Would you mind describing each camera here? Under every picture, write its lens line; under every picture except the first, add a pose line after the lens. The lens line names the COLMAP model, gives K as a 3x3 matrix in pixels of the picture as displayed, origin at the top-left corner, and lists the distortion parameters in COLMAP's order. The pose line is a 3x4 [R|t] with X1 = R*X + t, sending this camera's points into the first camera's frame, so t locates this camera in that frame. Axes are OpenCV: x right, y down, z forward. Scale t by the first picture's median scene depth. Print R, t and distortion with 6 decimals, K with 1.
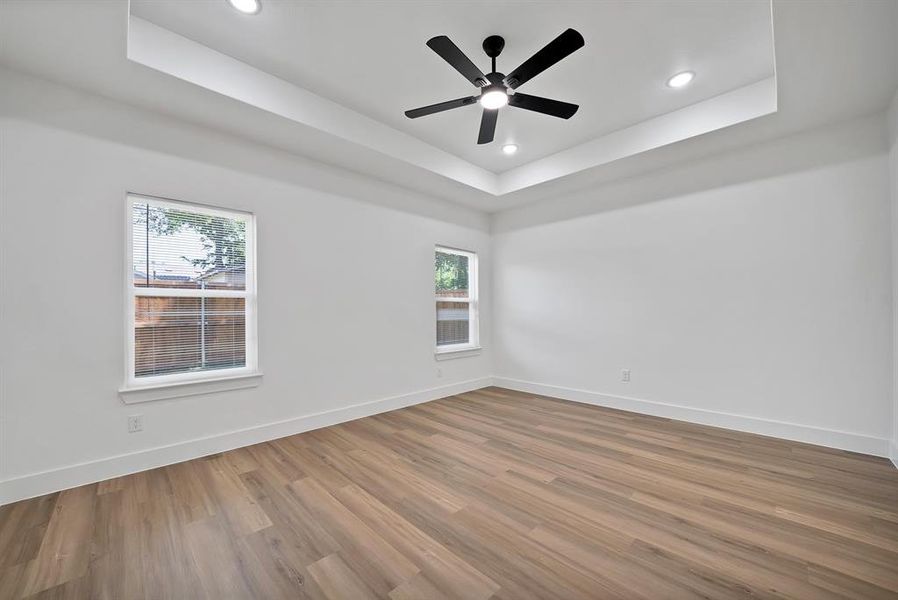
lens RADIAL K [[327.0, 0, 437.9], [0, 327.0, 313.5], [0, 0, 1]] dist [-0.023367, 0.001235]
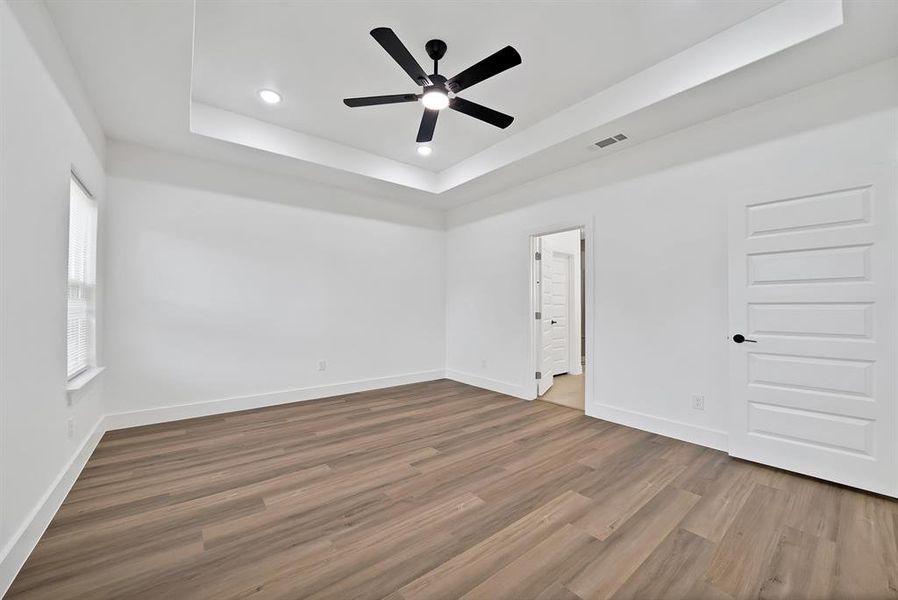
lens RADIAL K [[327.0, 0, 448.3], [0, 327.0, 303.3], [0, 0, 1]] dist [-0.023367, 0.001235]
pose [[0.127667, 0.016695, 0.991677, -0.590658], [-0.000916, 0.999860, -0.016715, 0.002728], [-0.991817, 0.001225, 0.127665, 0.583042]]
